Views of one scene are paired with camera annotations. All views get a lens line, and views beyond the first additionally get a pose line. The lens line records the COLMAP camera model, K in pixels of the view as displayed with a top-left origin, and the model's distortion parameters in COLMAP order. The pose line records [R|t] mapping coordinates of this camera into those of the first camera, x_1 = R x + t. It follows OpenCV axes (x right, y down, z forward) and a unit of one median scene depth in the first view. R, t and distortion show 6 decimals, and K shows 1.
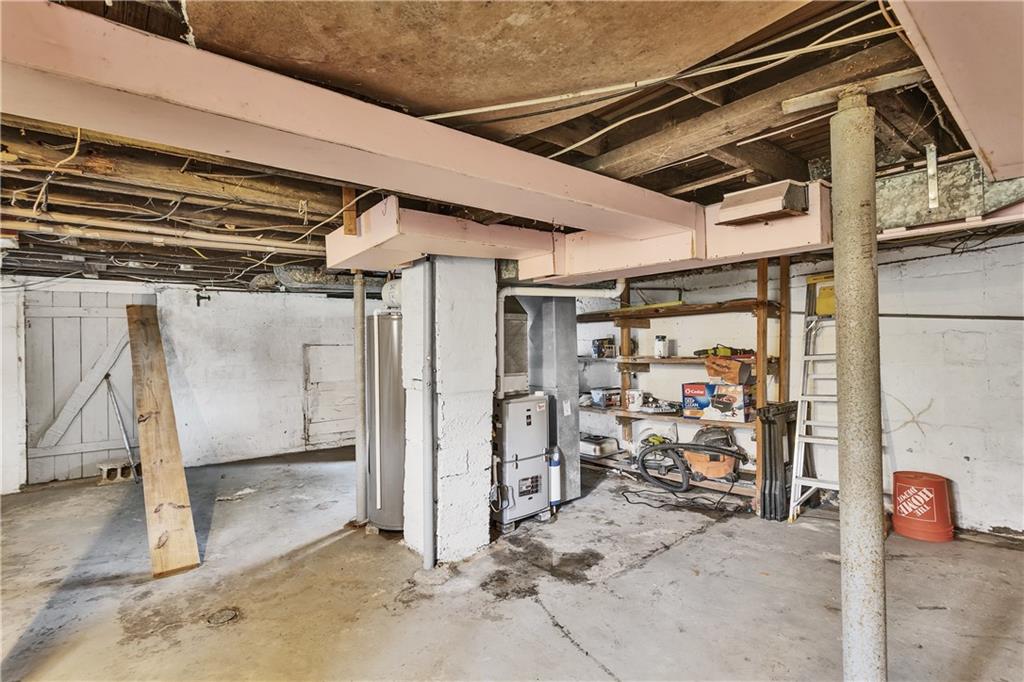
lens RADIAL K [[491.3, 0, 510.5], [0, 491.3, 336.4], [0, 0, 1]] dist [0.000518, 0.000637]
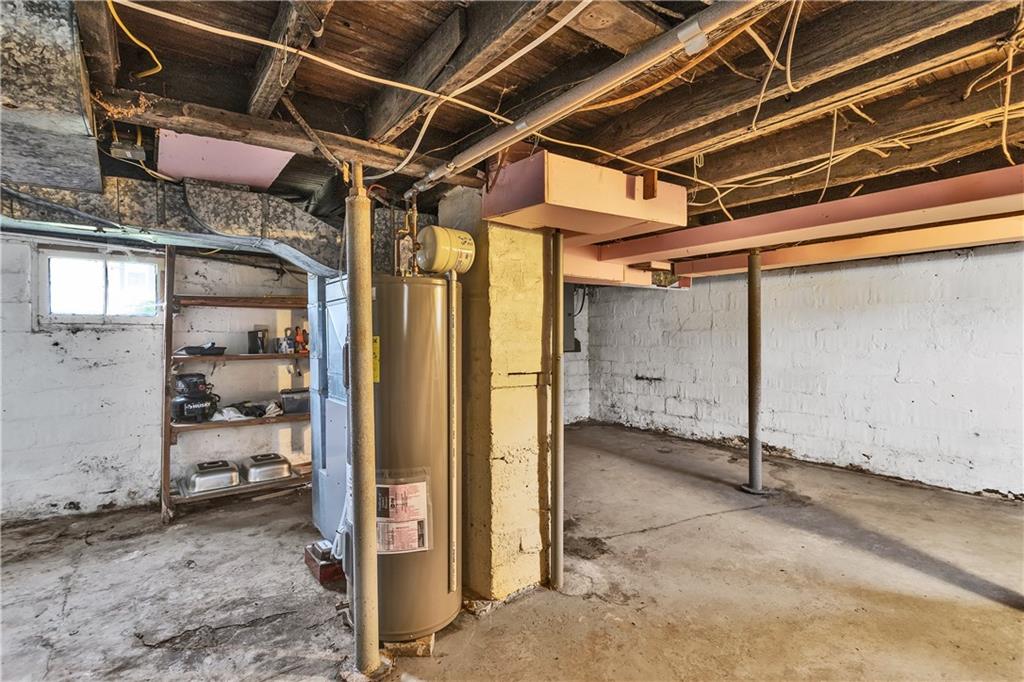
lens RADIAL K [[491.3, 0, 510.5], [0, 491.3, 336.4], [0, 0, 1]] dist [0.000518, 0.000637]
pose [[0.029021, 0.002391, 0.999576, -1.170787], [-0.000623, 0.999997, -0.002374, 0.034847], [-0.999579, -0.000554, 0.029023, 1.193946]]
